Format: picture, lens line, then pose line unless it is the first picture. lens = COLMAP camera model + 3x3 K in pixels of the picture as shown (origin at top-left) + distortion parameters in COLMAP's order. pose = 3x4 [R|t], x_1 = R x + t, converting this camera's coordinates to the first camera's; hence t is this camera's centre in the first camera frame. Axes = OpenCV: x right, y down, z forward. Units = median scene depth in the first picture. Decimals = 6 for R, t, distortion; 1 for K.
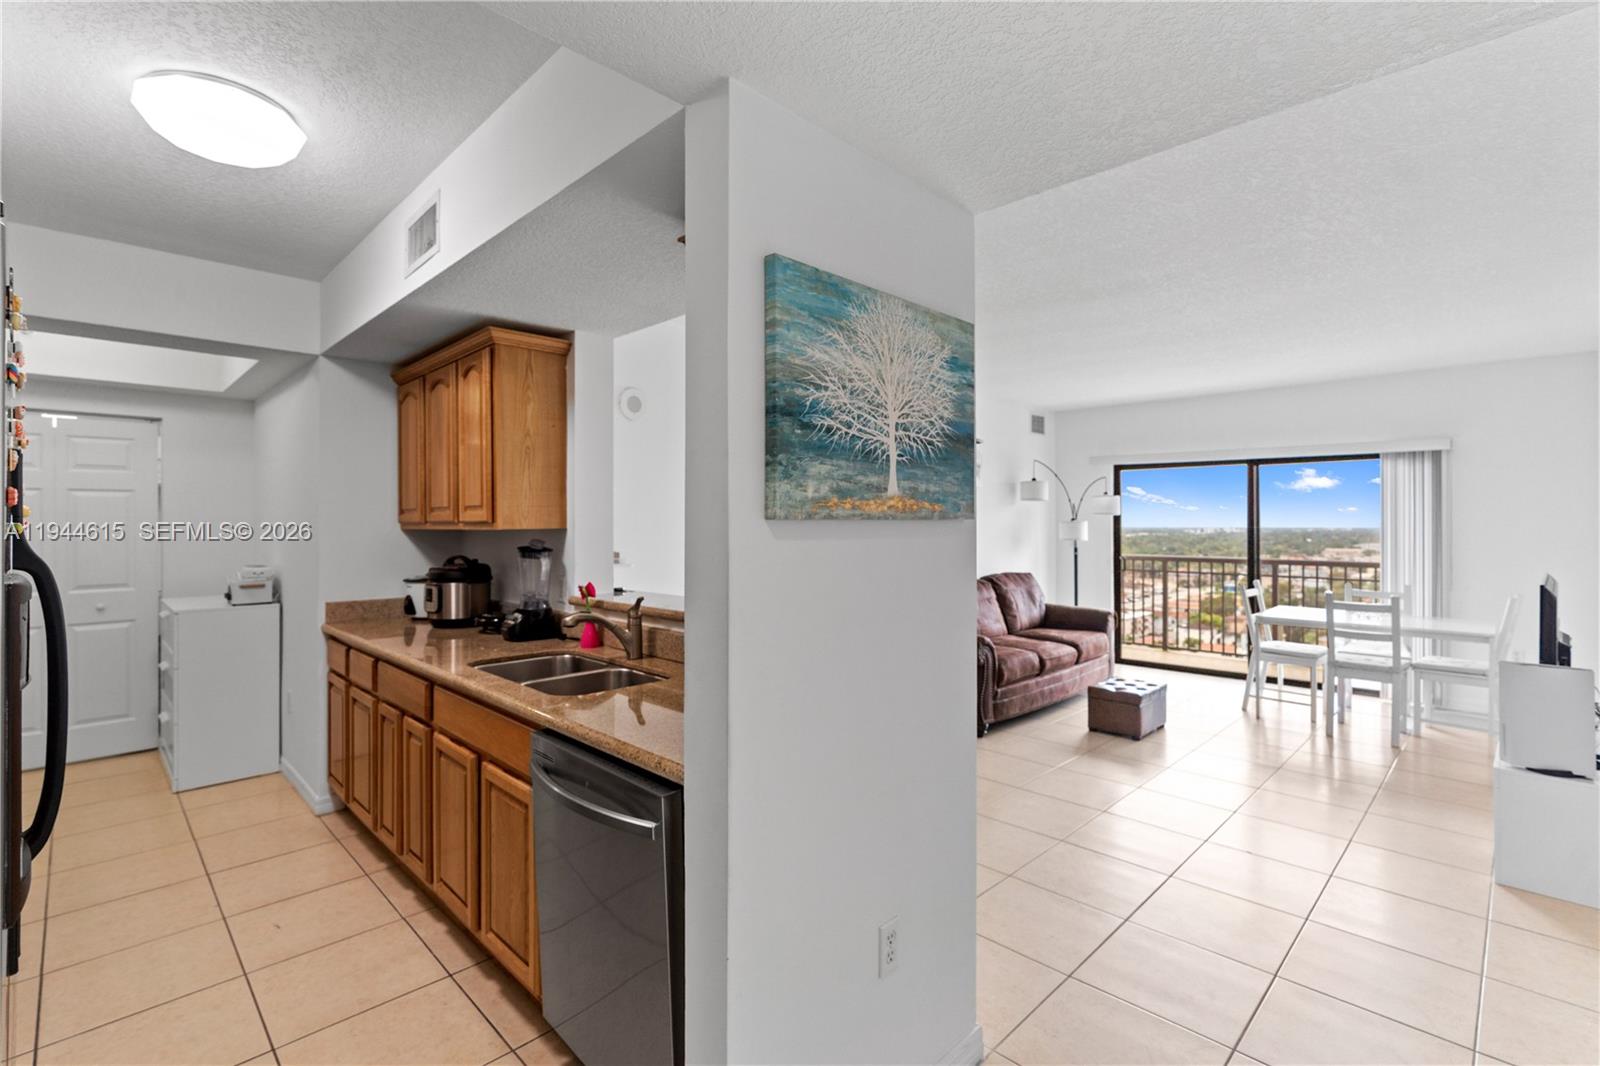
lens RADIAL K [[735.1, 0, 799.4], [0, 735.1, 519.8], [0, 0, 1]] dist [-0.001569, -0.000061]
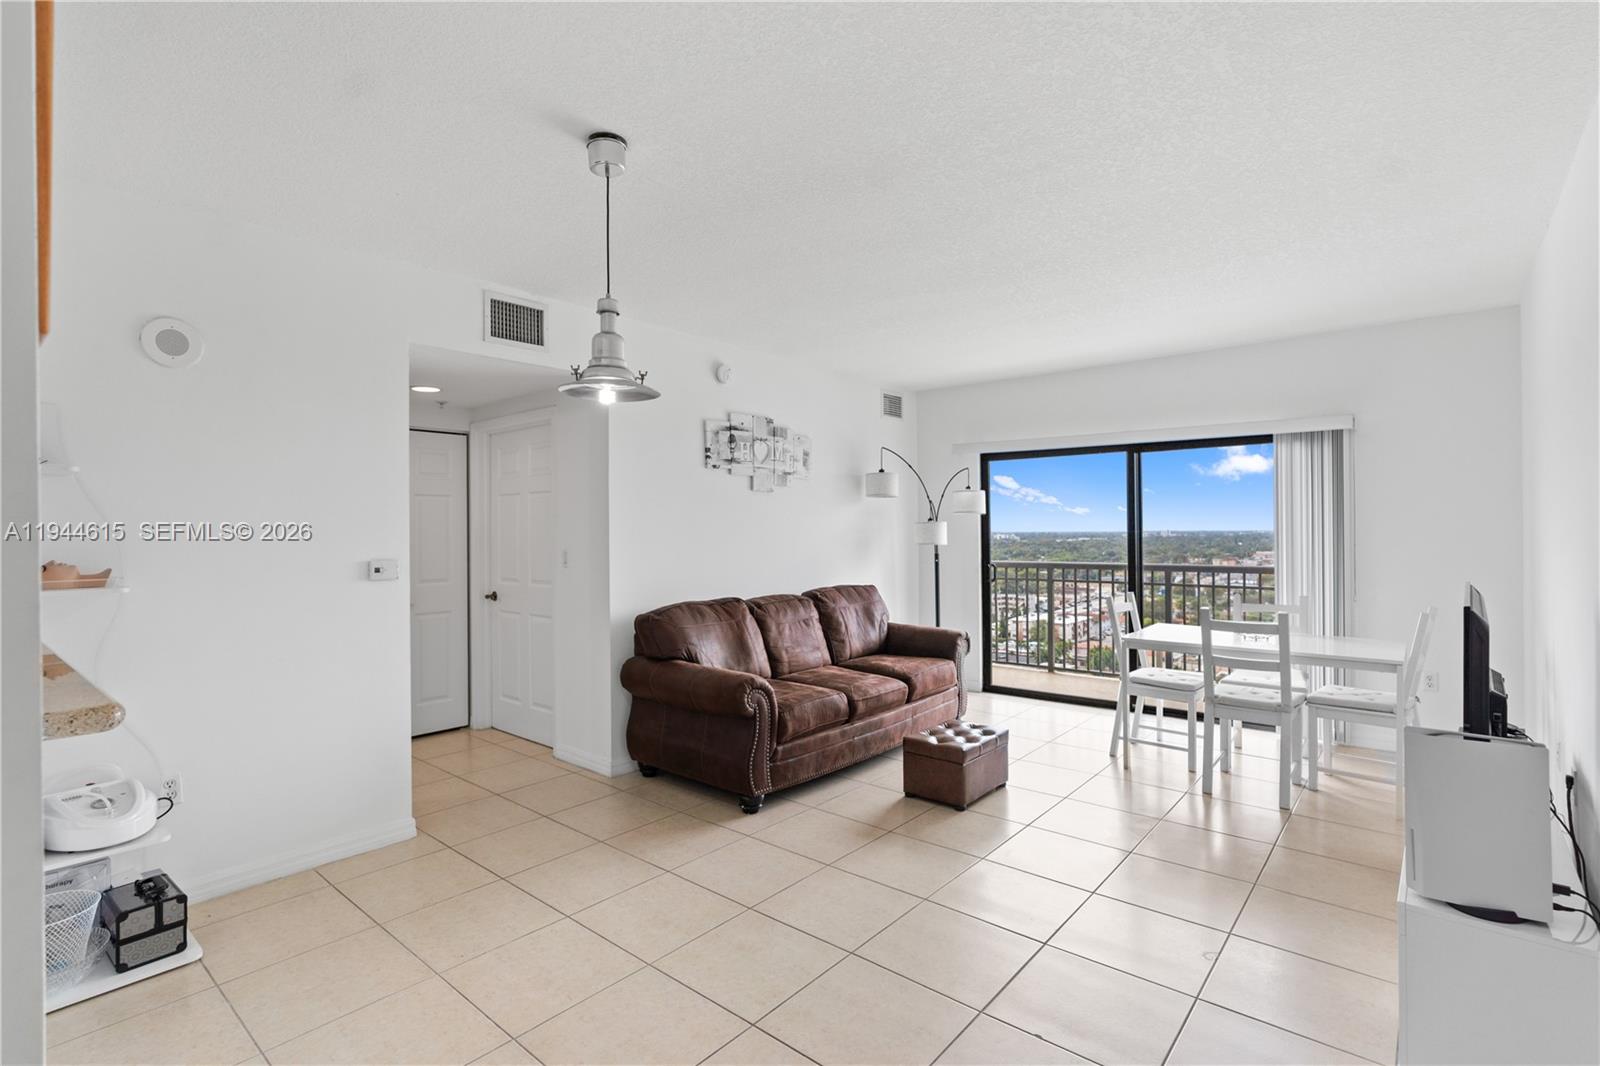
lens RADIAL K [[760.7, 0, 801.6], [0, 760.7, 525.9], [0, 0, 1]] dist [-0.002287, 0.000112]
pose [[0.996518, -0.008255, 0.082974, 0.281639], [0.008399, 0.999964, -0.001396, 0.011828], [-0.082959, 0.002088, 0.996551, 0.287129]]
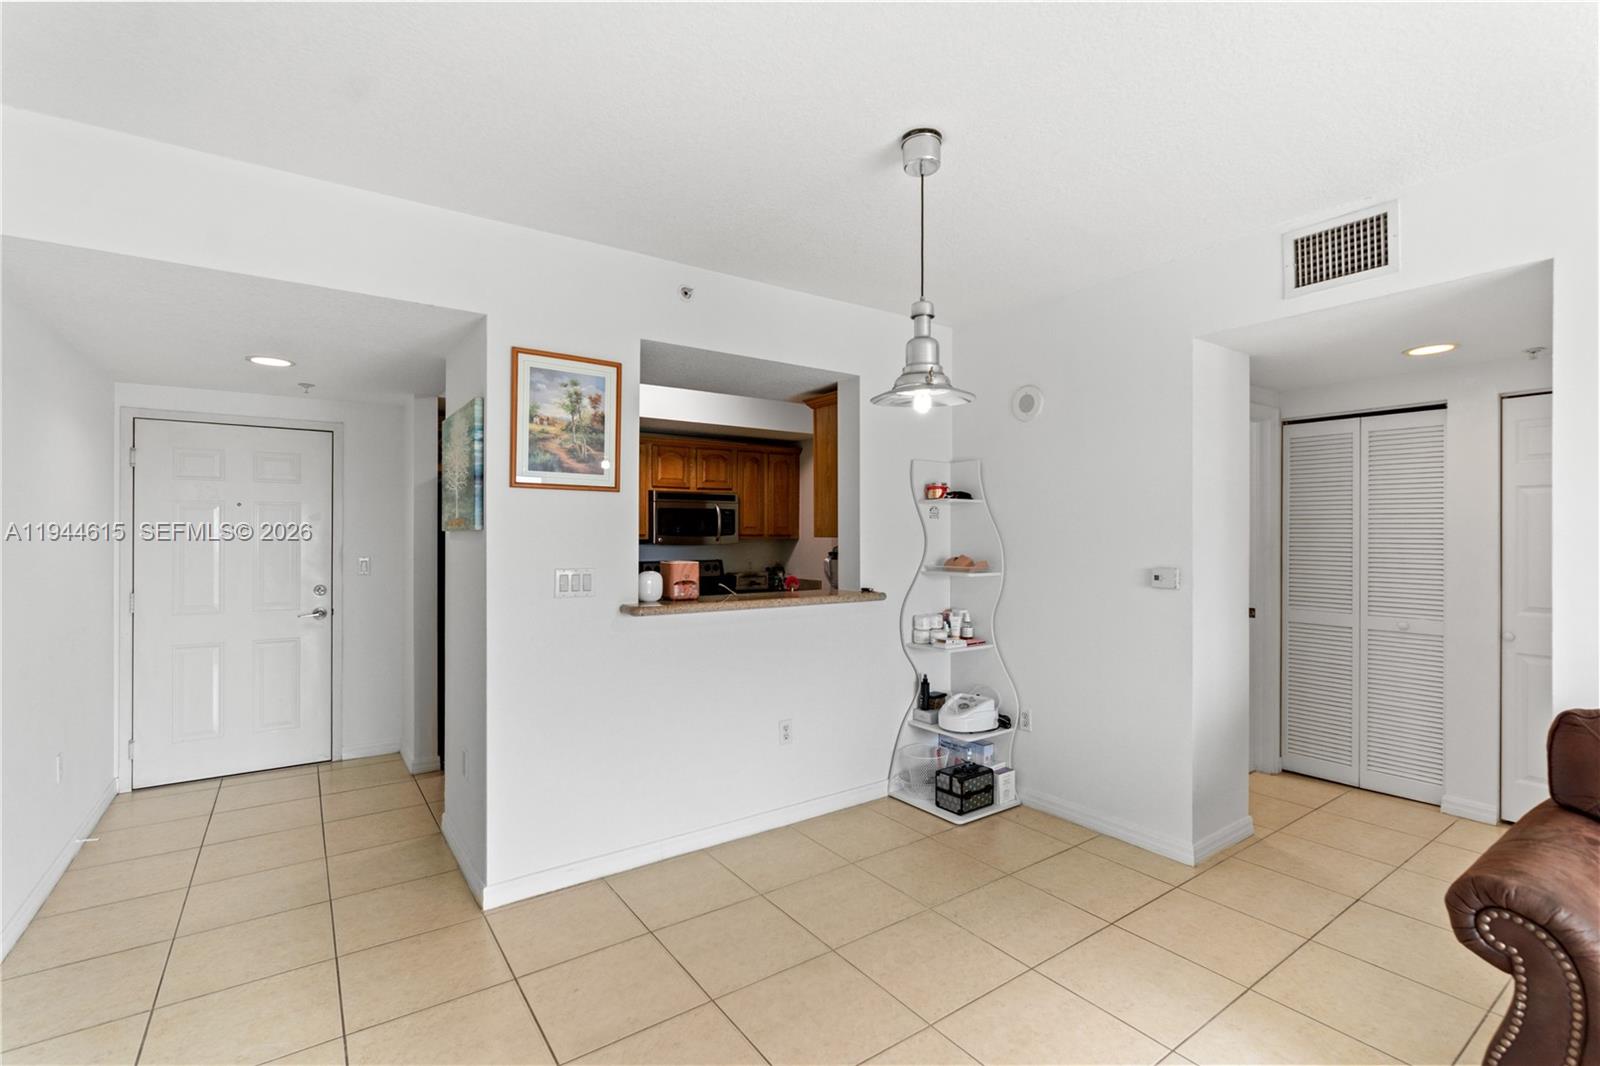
lens RADIAL K [[720.7, 0, 803.3], [0, 720.7, 535.2], [0, 0, 1]] dist [-0.011067, 0.000523]
pose [[-0.167843, -0.000686, -0.985814, 0.726505], [0.003130, 0.999994, -0.001229, 0.008356], [0.985809, -0.003292, -0.167840, 0.897784]]
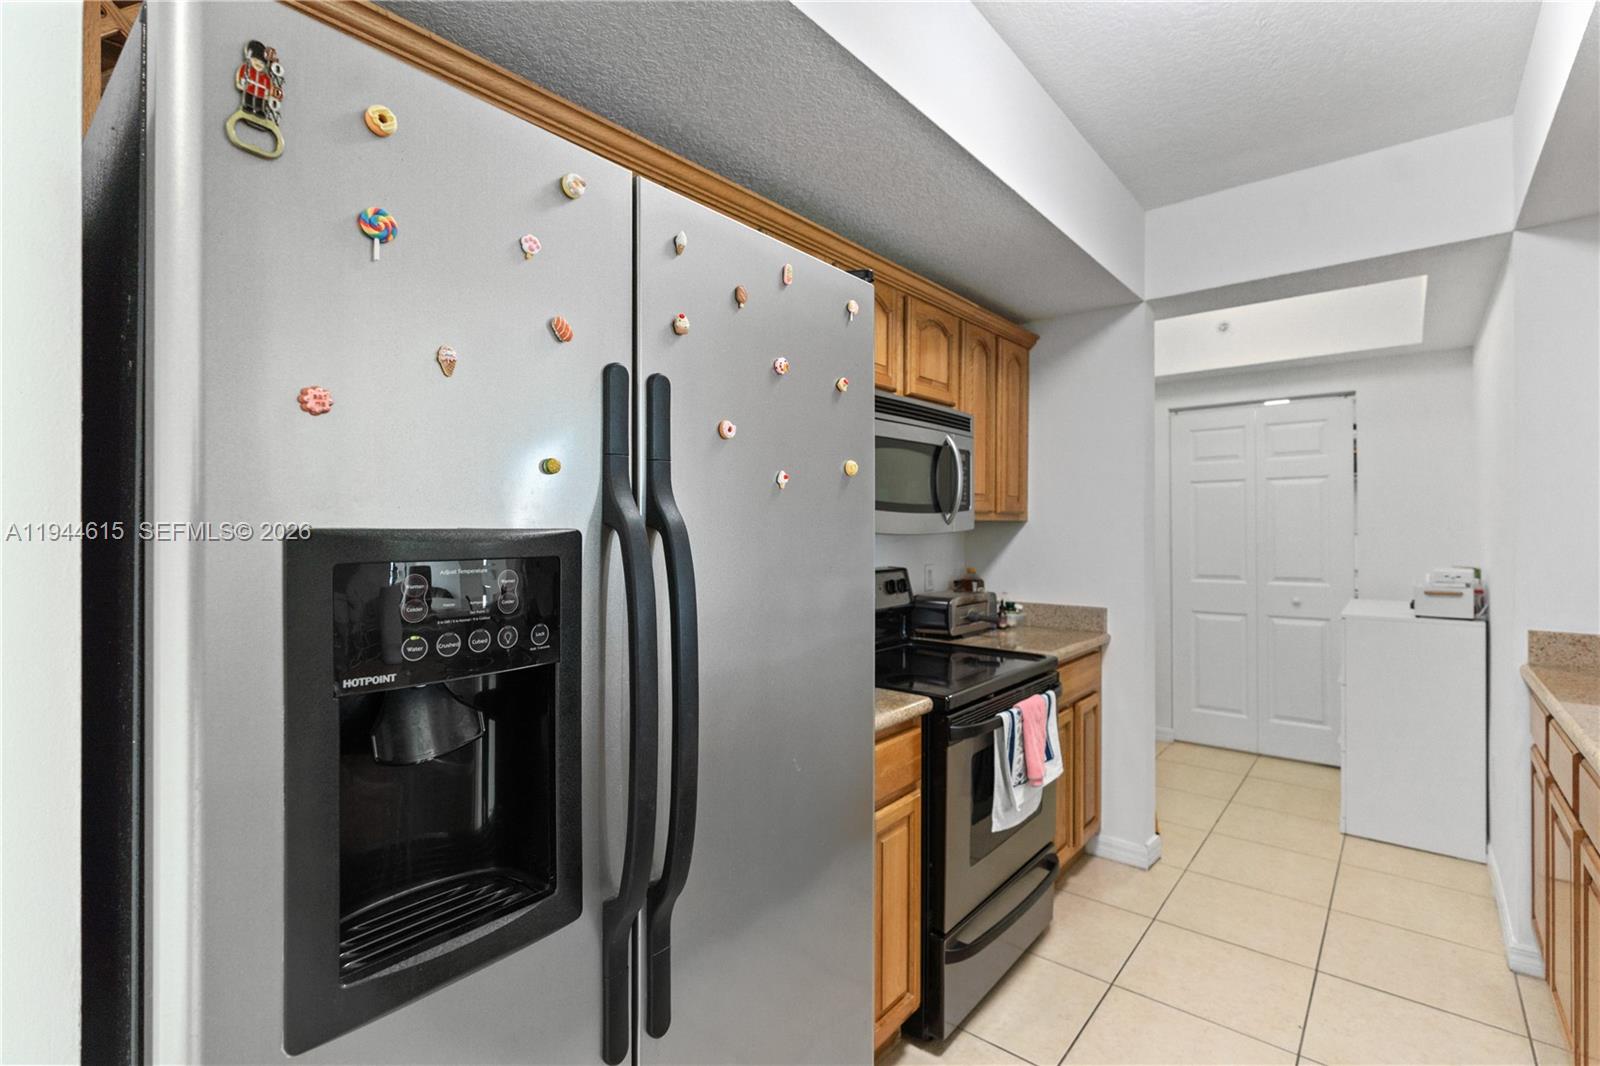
lens RADIAL K [[720.1, 0, 791.5], [0, 720.1, 525.7], [0, 0, 1]] dist [-0.007538, 0.001102]
pose [[0.078551, -0.000790, -0.996910, -0.087687], [0.010169, 0.999948, 0.000009, 0.016978], [0.996858, -0.010139, 0.078555, 0.303593]]
